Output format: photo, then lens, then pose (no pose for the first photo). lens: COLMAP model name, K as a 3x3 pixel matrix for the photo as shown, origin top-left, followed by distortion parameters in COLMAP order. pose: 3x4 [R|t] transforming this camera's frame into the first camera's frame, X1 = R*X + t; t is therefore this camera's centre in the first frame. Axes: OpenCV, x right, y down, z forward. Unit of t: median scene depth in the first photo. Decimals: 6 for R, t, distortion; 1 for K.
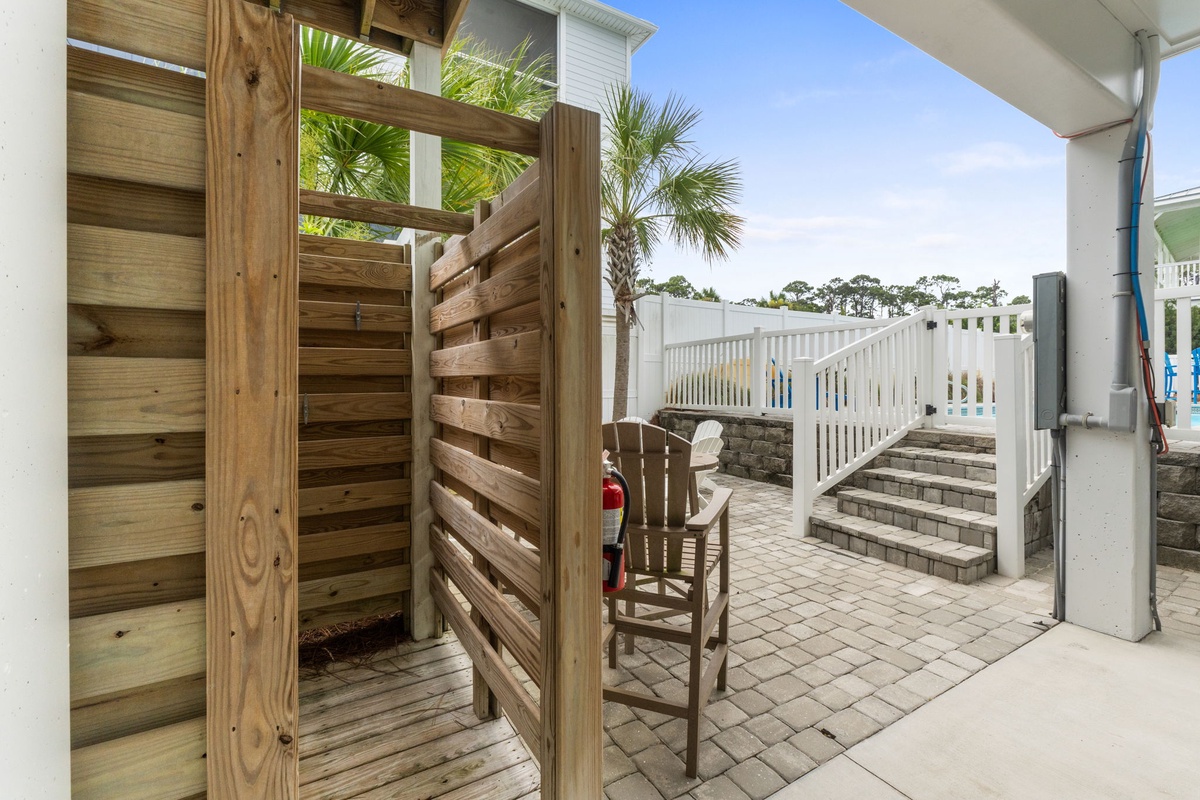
lens RADIAL K [[520.8, 0, 612.4], [0, 520.8, 389.1], [0, 0, 1]] dist [-0.006088, -0.000689]
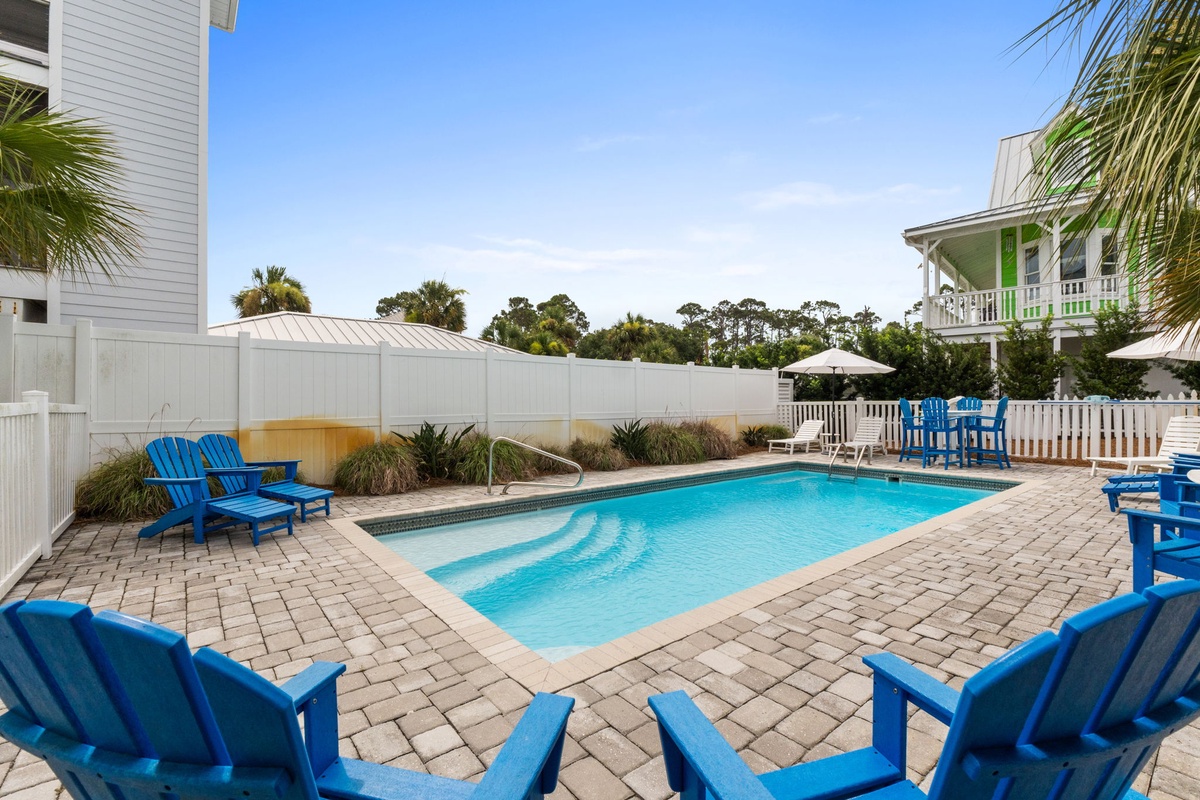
lens RADIAL K [[520.8, 0, 599.2], [0, 520.8, 397.8], [0, 0, 1]] dist [-0.006088, -0.000689]
pose [[0.991314, 0.000804, 0.131517, 0.734689], [0.001516, 0.999845, -0.017540, -0.096642], [-0.131510, 0.017587, 0.991159, 0.371311]]
